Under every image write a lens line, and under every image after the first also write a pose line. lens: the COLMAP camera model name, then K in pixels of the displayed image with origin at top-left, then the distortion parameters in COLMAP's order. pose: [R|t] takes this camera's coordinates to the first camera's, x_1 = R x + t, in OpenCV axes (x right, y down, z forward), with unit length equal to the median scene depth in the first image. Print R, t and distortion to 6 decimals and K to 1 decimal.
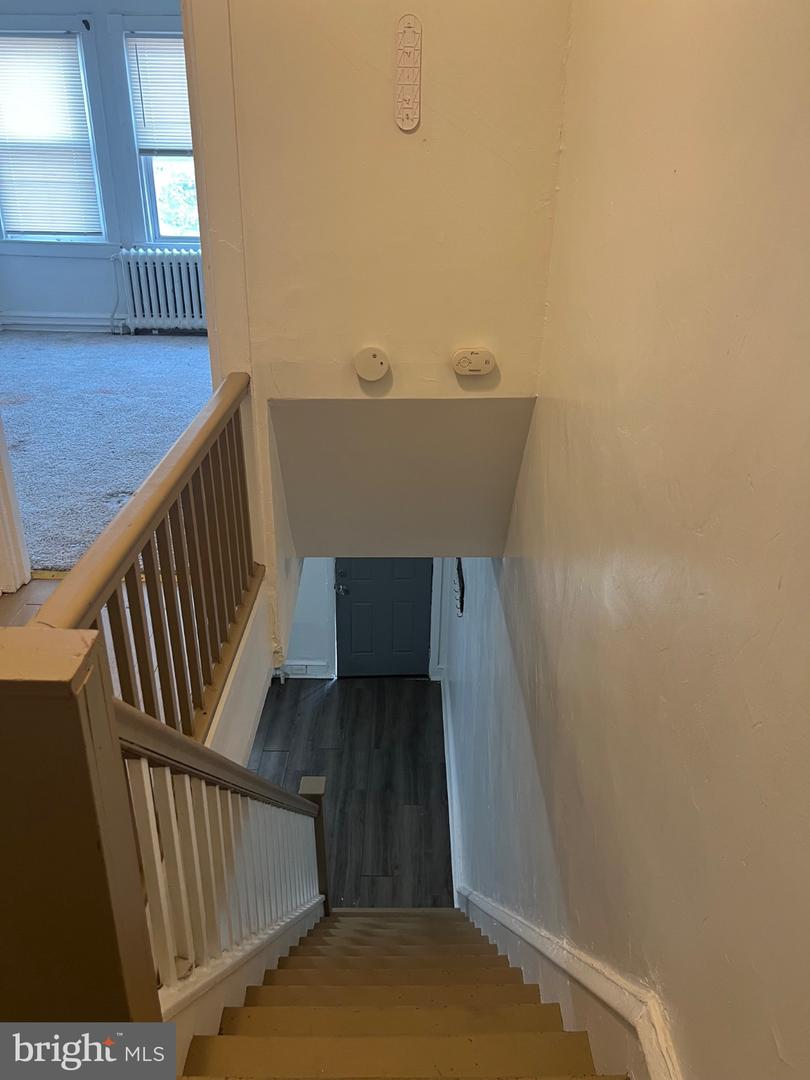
lens RADIAL K [[800.2, 0, 400.8], [0, 800.2, 548.1], [0, 0, 1]] dist [0.010050, -0.022602]
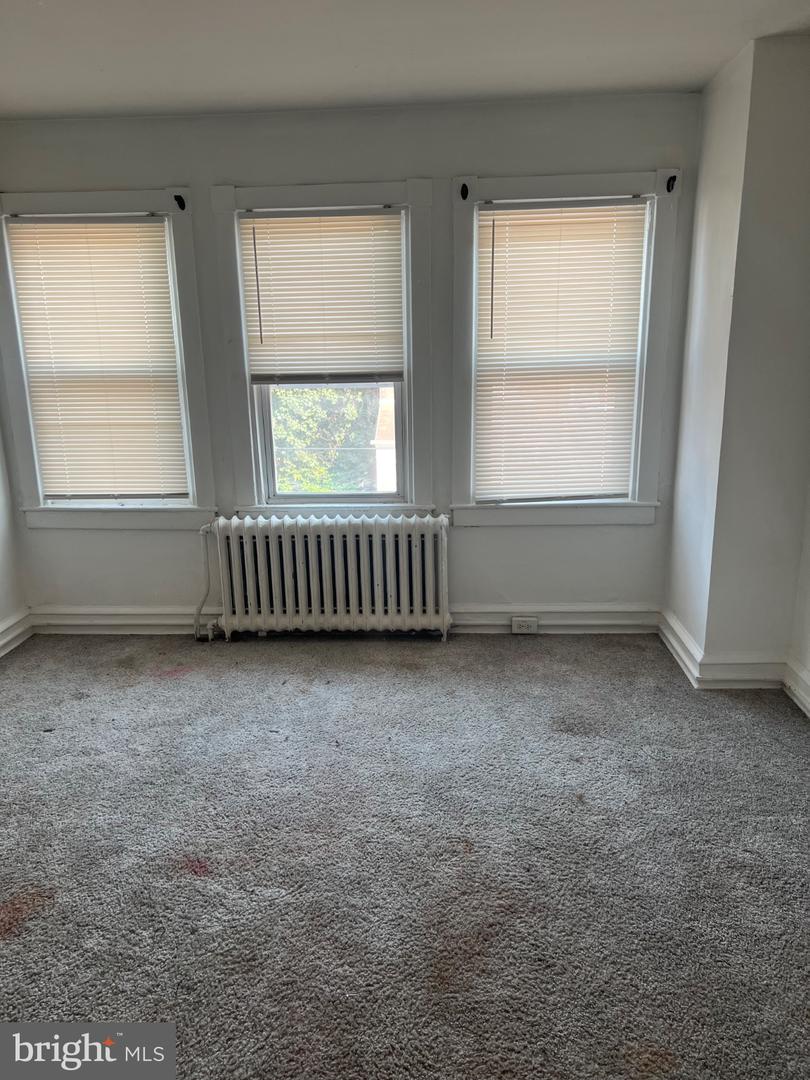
lens RADIAL K [[800.2, 0, 412.2], [0, 800.2, 536.4], [0, 0, 1]] dist [0.010050, -0.022602]
pose [[0.998569, -0.025419, -0.047049, -0.161733], [0.015812, 0.980814, -0.194301, -0.230573], [0.051085, 0.193279, 0.979813, 0.377574]]
